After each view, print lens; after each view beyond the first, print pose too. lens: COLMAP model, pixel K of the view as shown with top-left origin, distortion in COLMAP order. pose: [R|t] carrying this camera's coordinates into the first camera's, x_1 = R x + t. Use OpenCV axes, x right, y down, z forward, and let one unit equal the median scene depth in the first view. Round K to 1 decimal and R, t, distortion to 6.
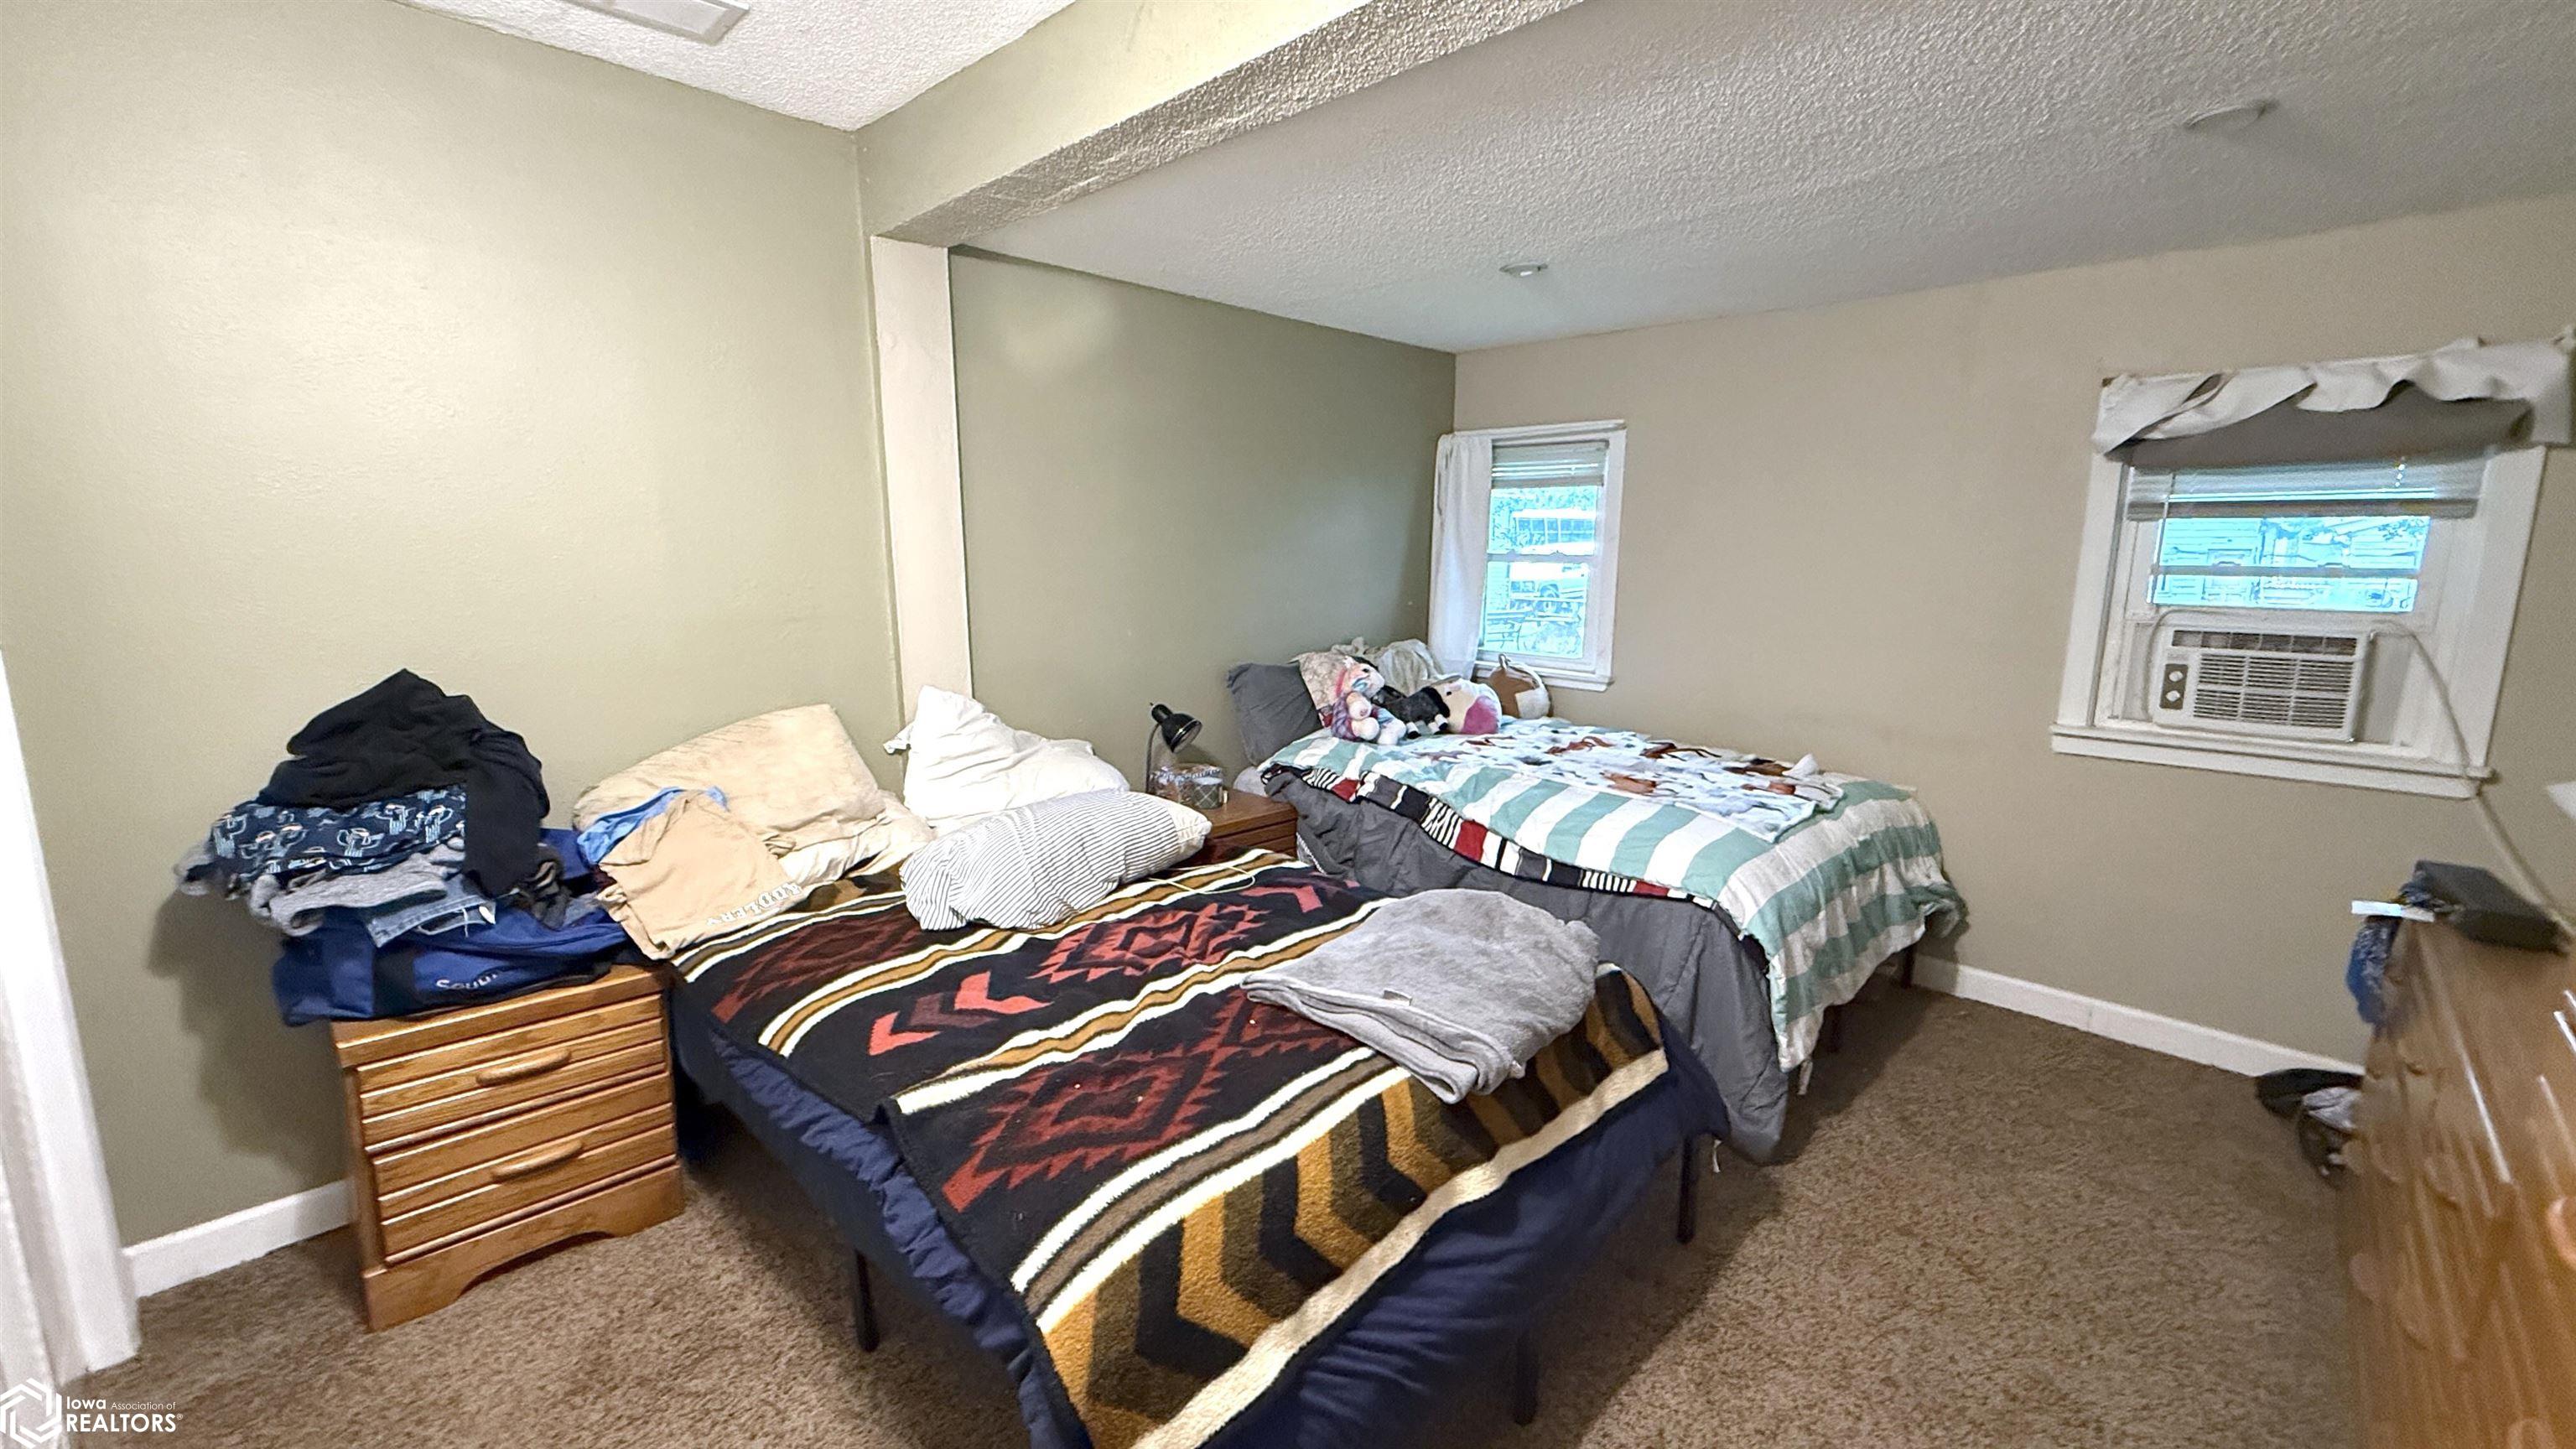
lens RADIAL K [[1026.0, 0, 1282.4], [0, 1026.0, 721.2], [0, 0, 1]] dist [-0.002656, 0.000052]
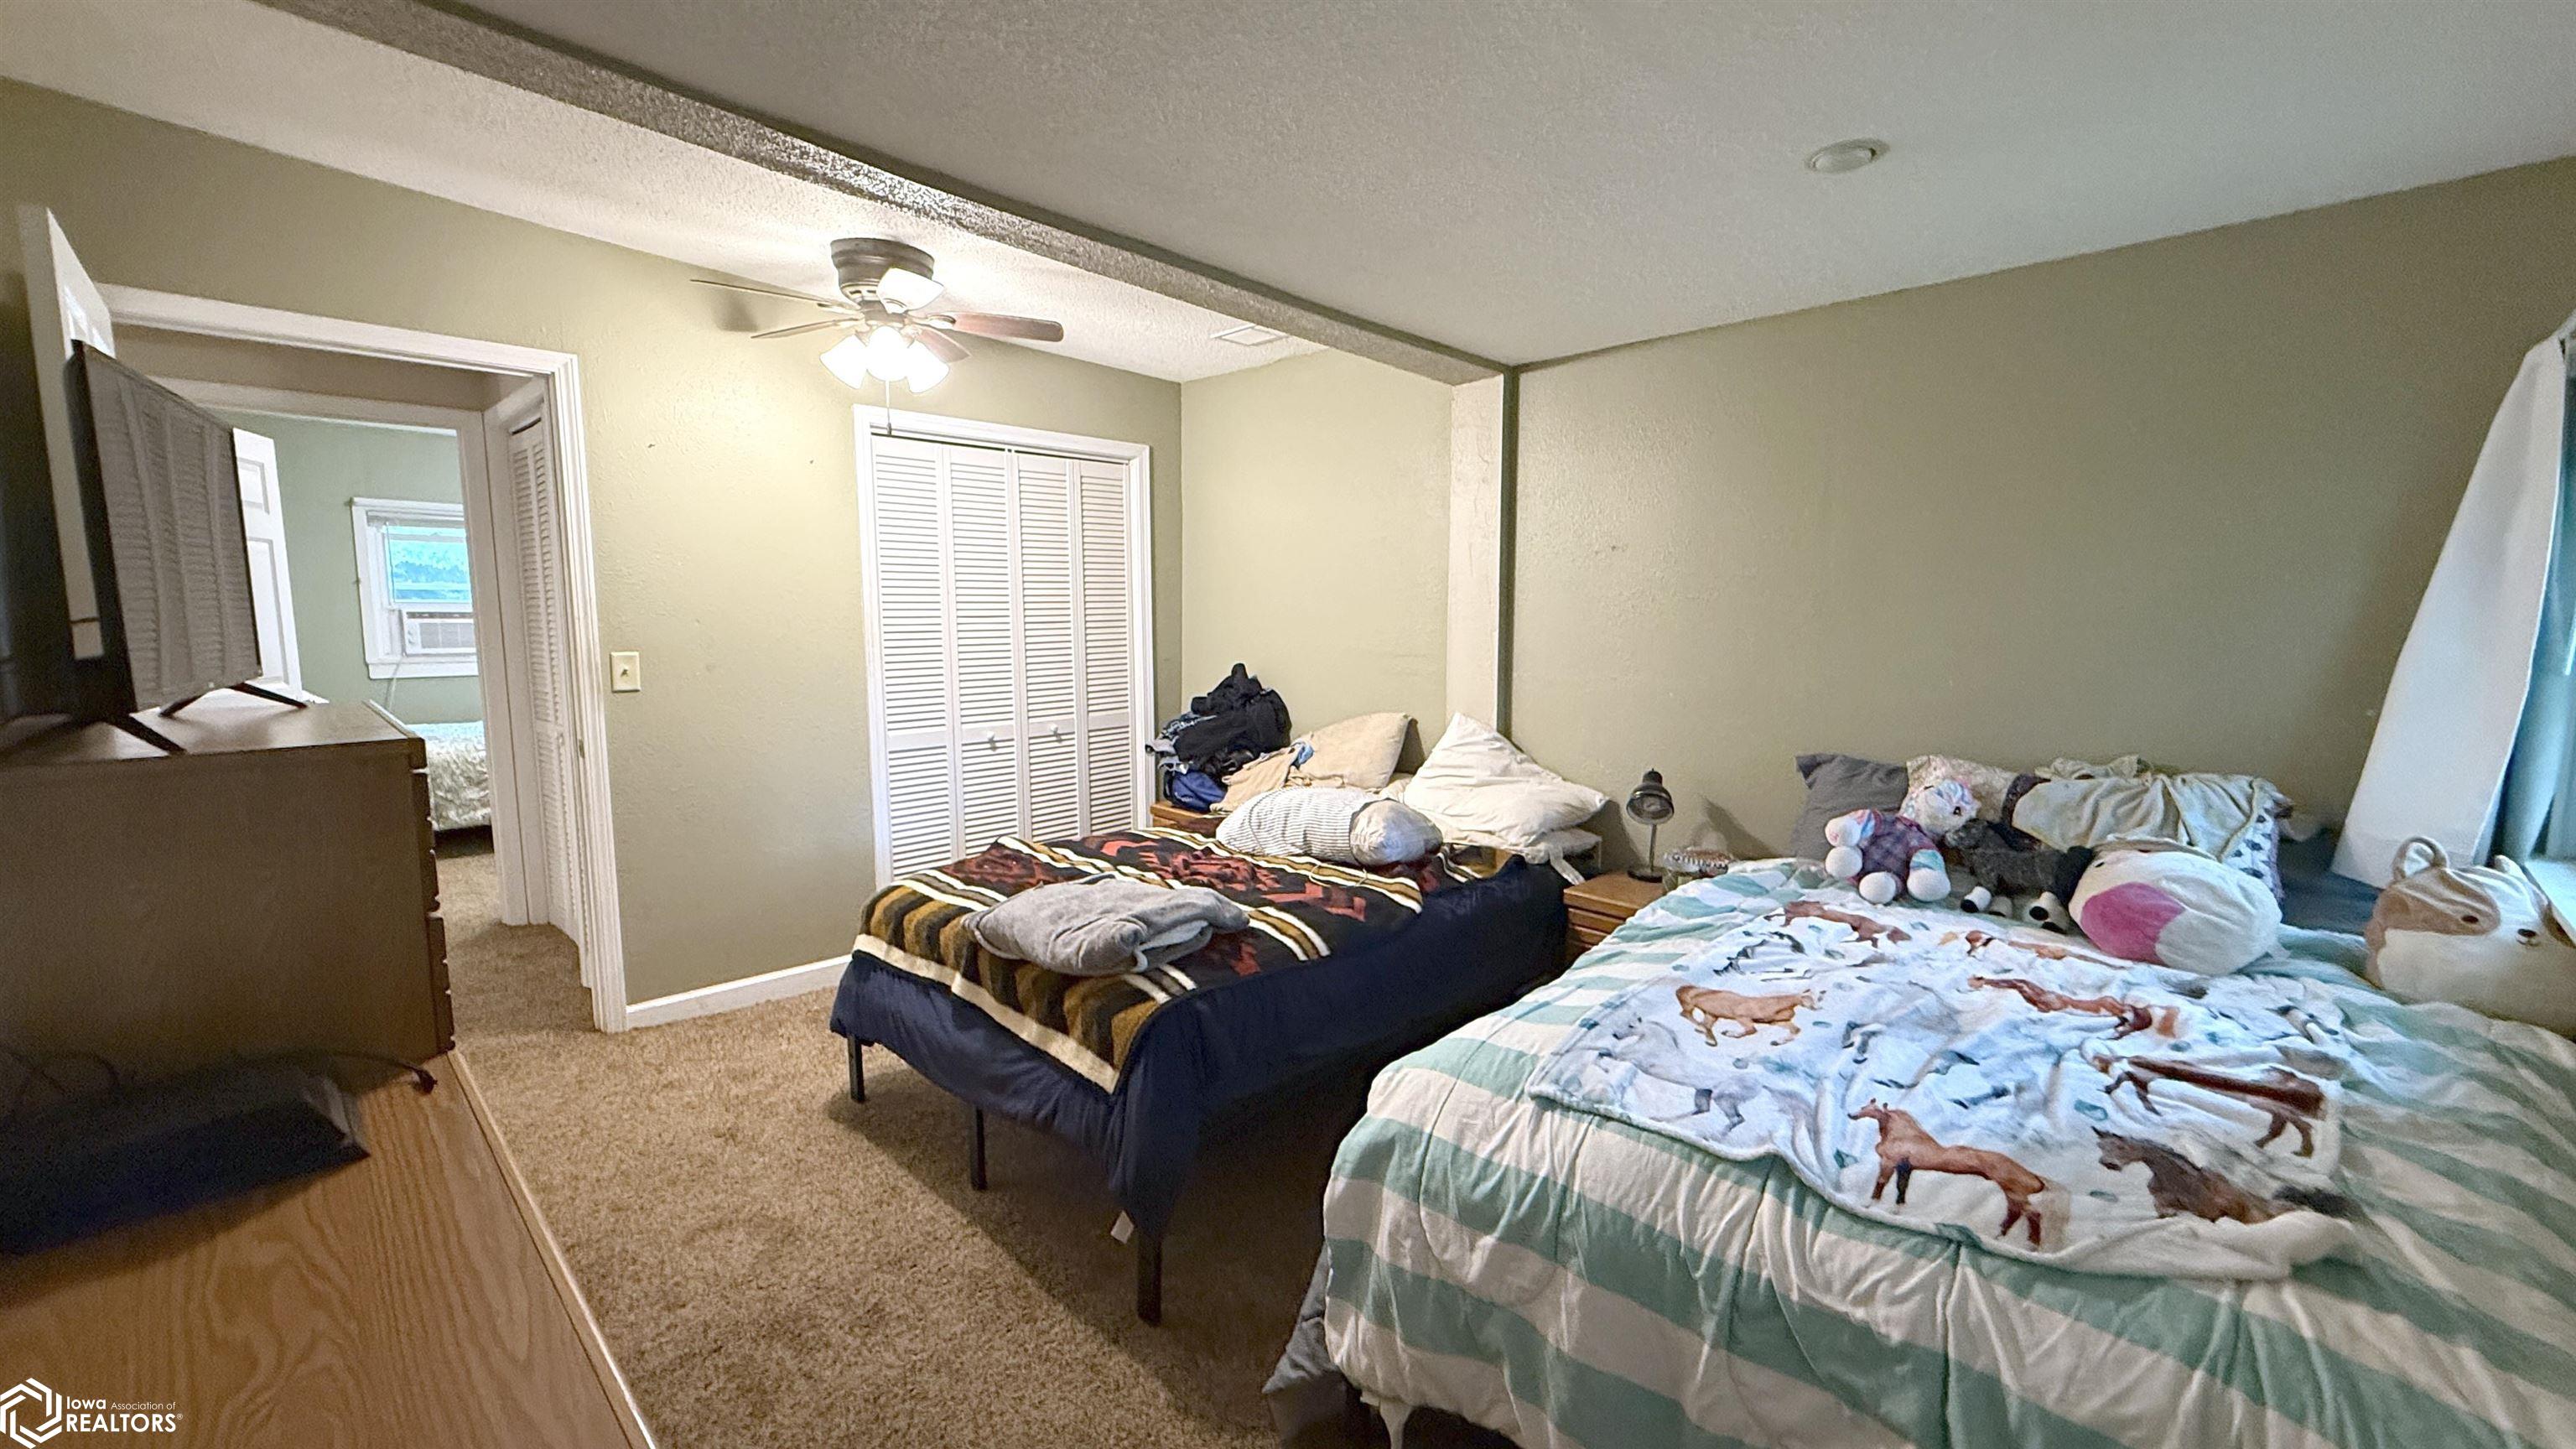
lens RADIAL K [[1026.0, 0, 1282.4], [0, 1026.0, 721.2], [0, 0, 1]] dist [-0.002656, 0.000052]
pose [[0.009013, 0.106555, -0.994266, 1.479356], [-0.169588, 0.980066, 0.103496, -0.184435], [0.985474, 0.167683, 0.026904, 1.155255]]
